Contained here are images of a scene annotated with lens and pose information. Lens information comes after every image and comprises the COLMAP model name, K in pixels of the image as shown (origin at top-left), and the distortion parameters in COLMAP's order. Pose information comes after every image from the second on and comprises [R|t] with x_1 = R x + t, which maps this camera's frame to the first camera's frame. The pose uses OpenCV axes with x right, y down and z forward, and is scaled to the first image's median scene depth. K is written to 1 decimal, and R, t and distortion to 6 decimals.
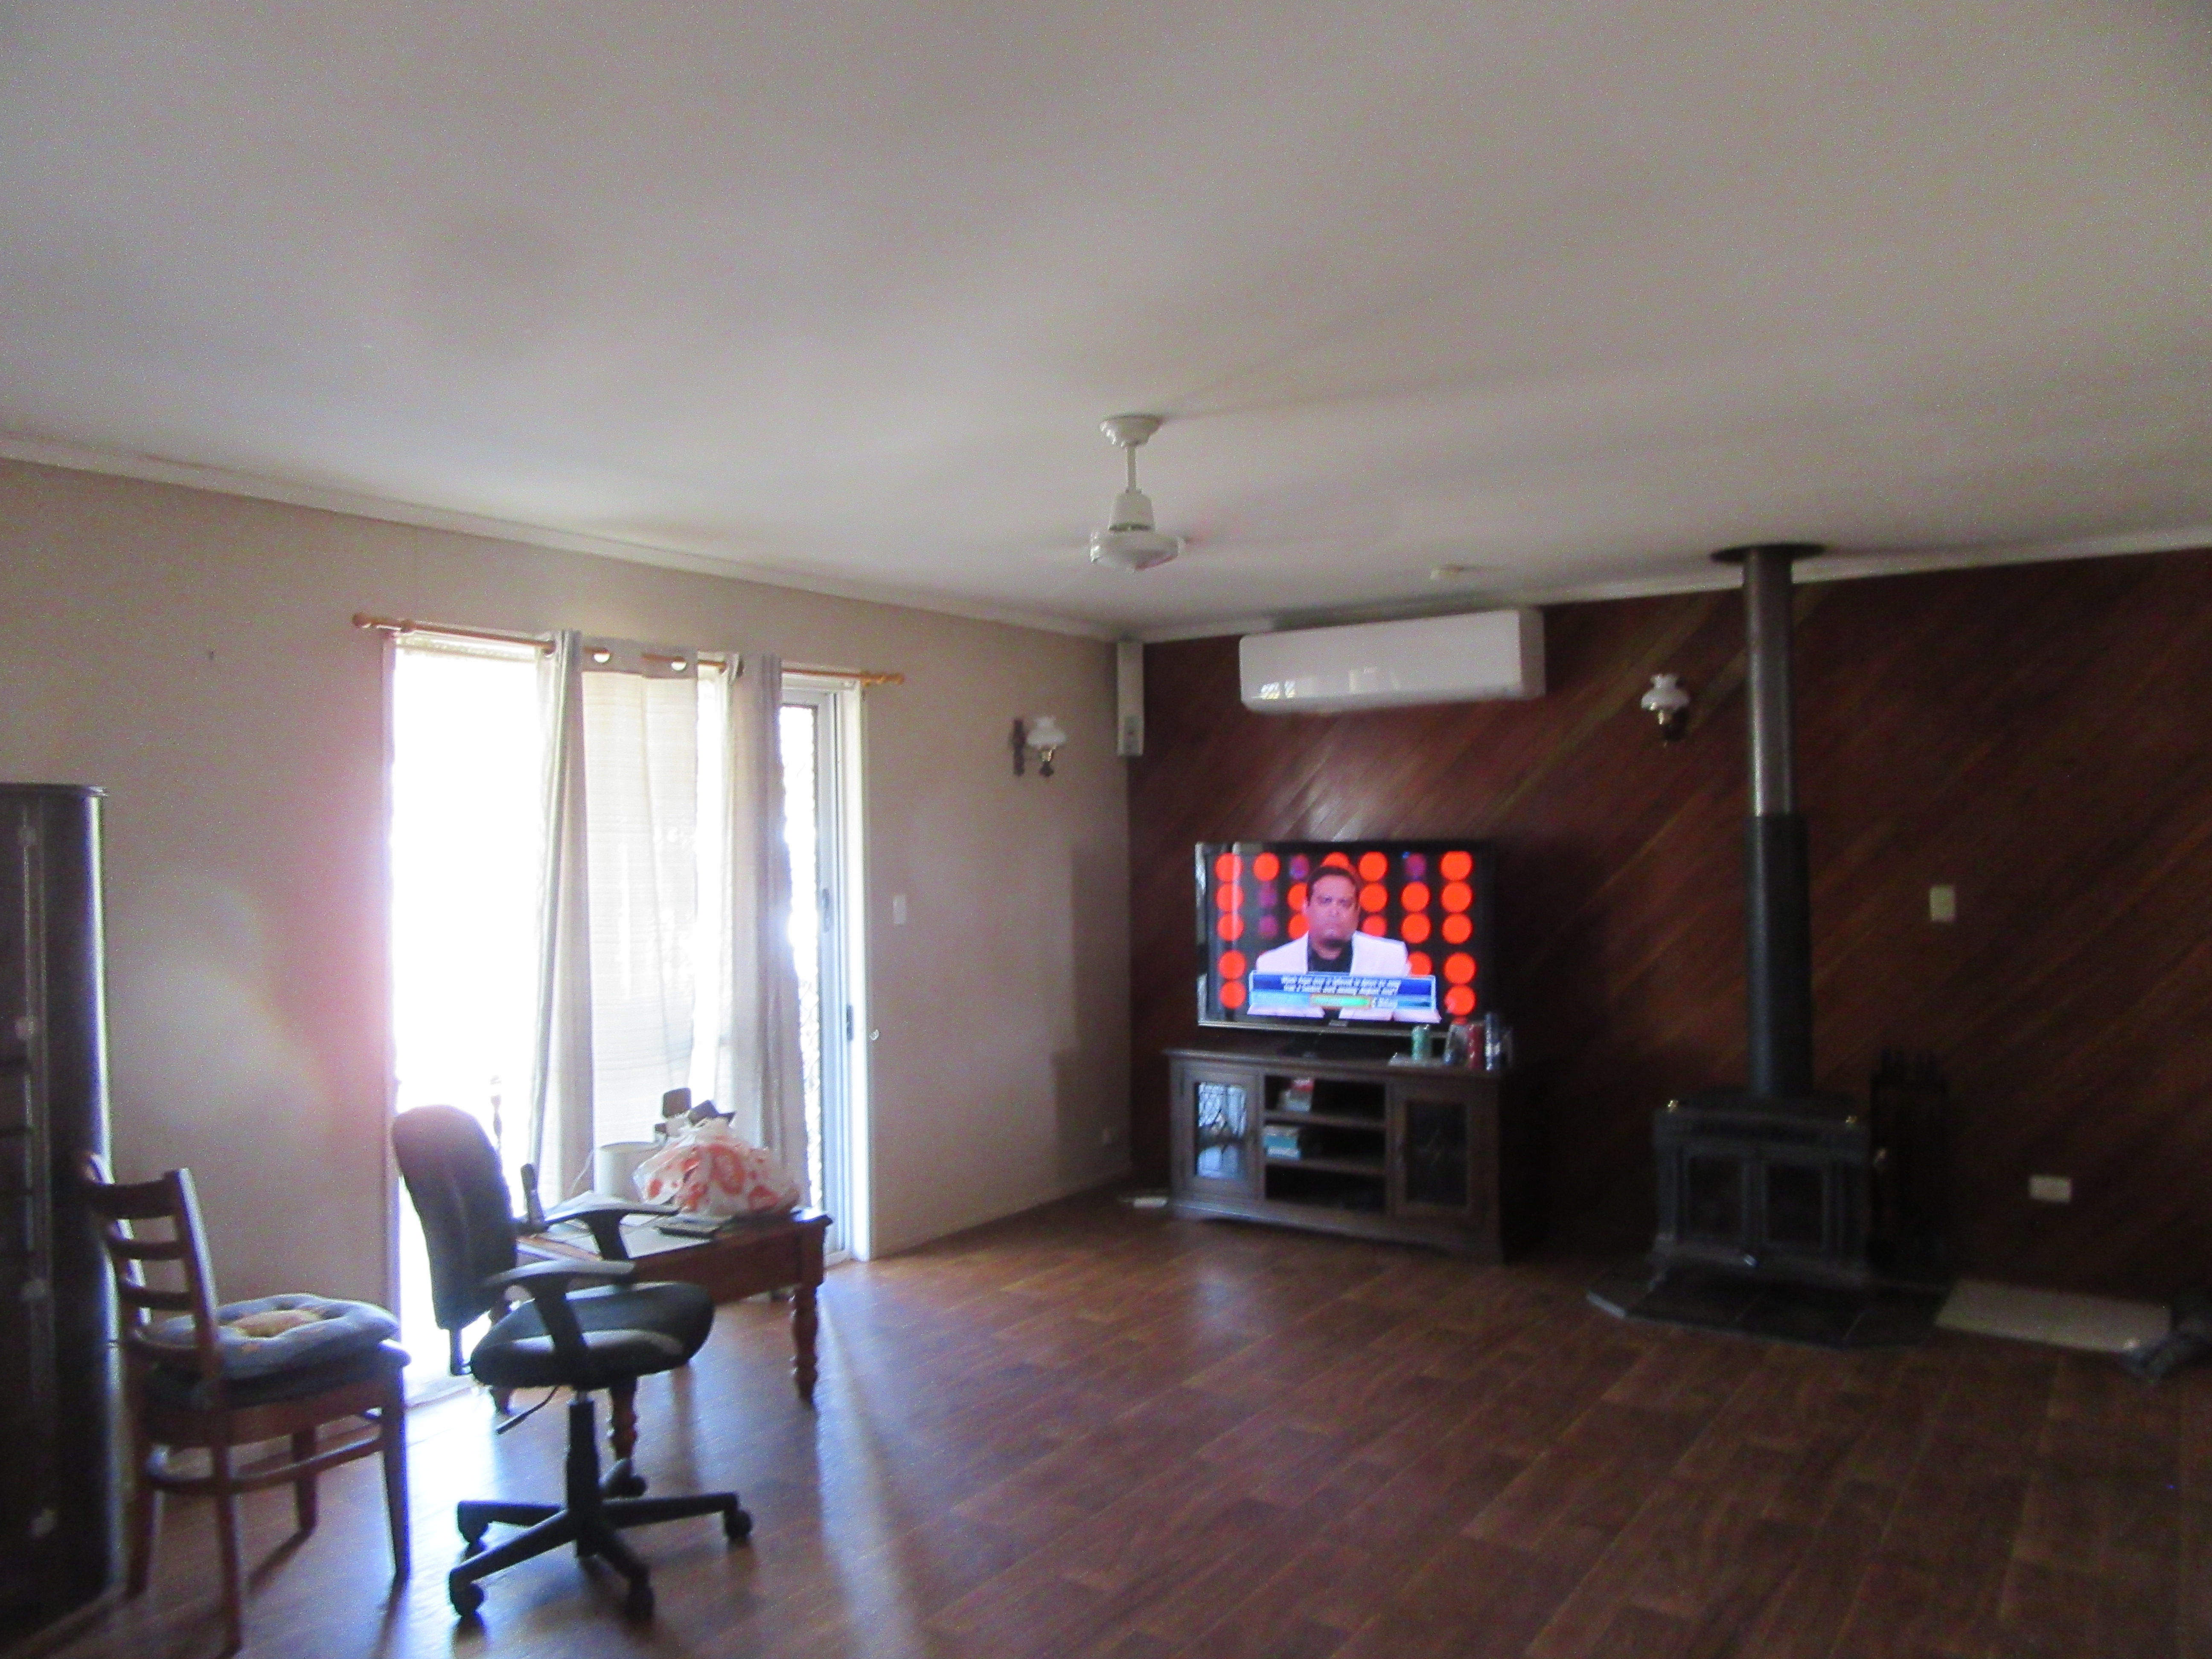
lens RADIAL K [[1747.7, 0, 1106.0], [0, 1747.7, 829.5], [0, 0, 1]] dist [0.056784, -0.001887]
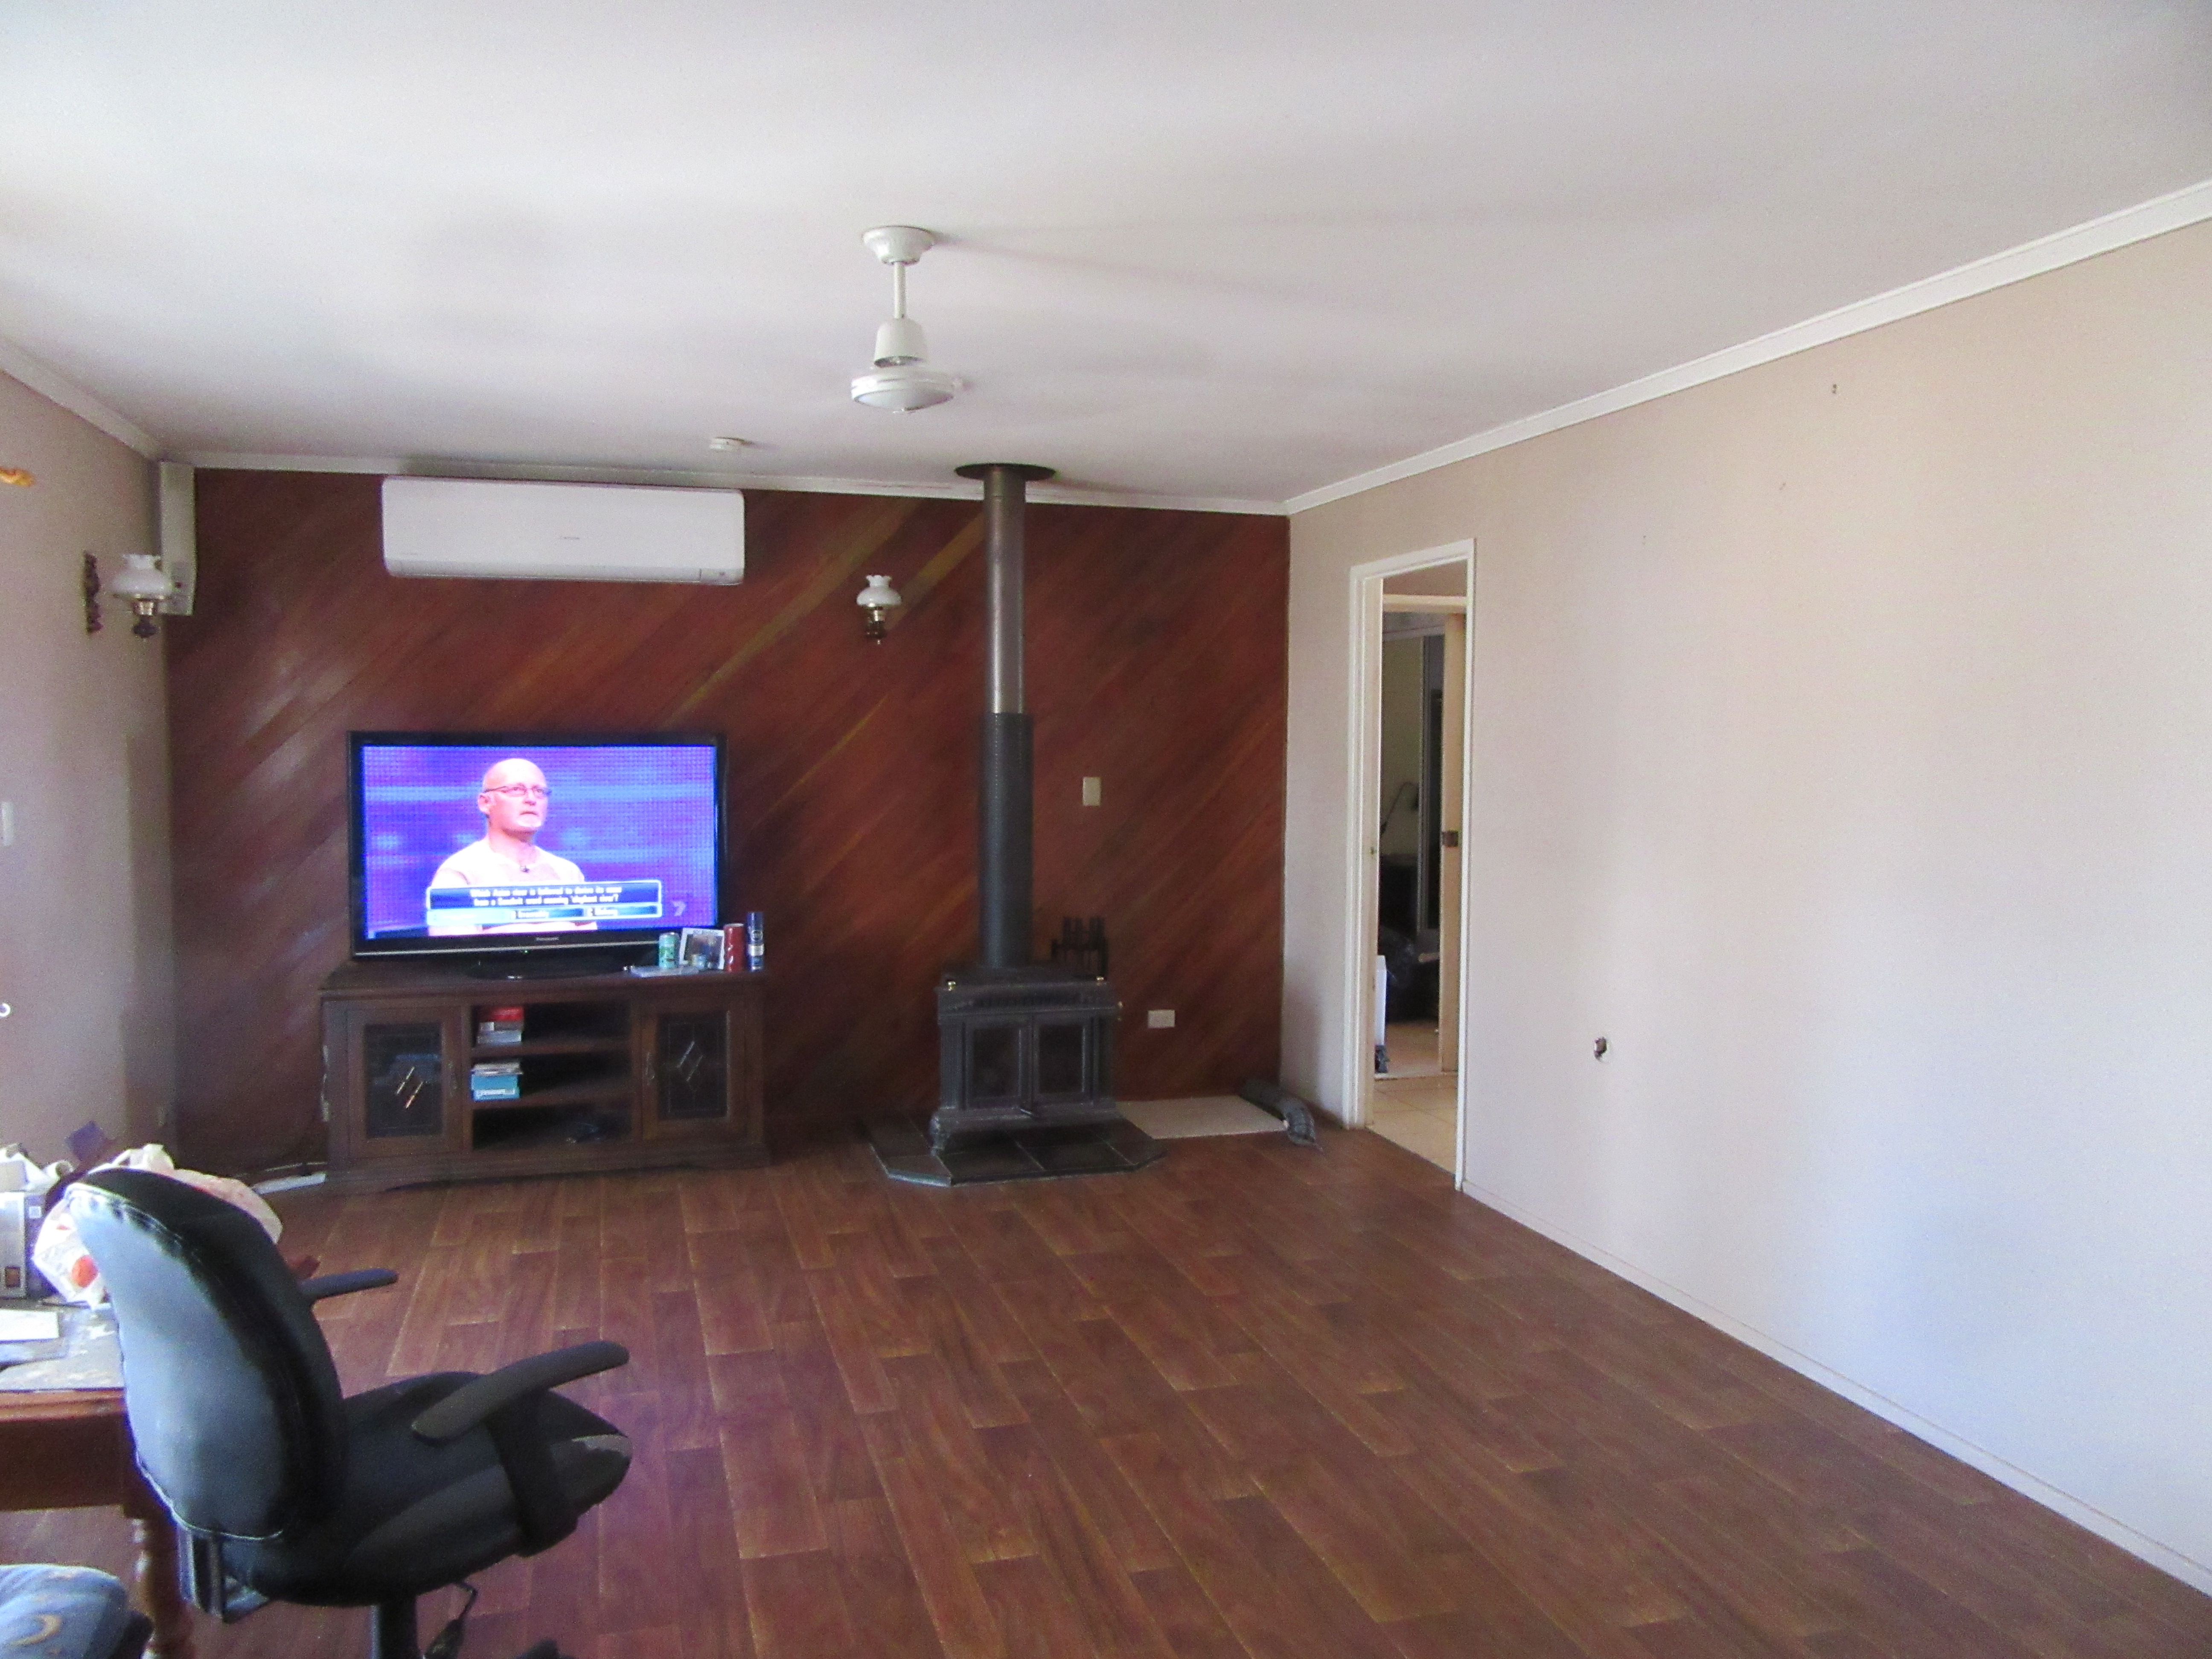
lens RADIAL K [[1721.1, 0, 1106.0], [0, 1721.1, 829.5], [0, 0, 1]] dist [0.015512, 0.003314]
pose [[0.624653, -0.029954, 0.780327, -0.392765], [-0.015139, 0.998612, 0.050452, 0.008457], [-0.780755, -0.043328, 0.623333, 0.259299]]
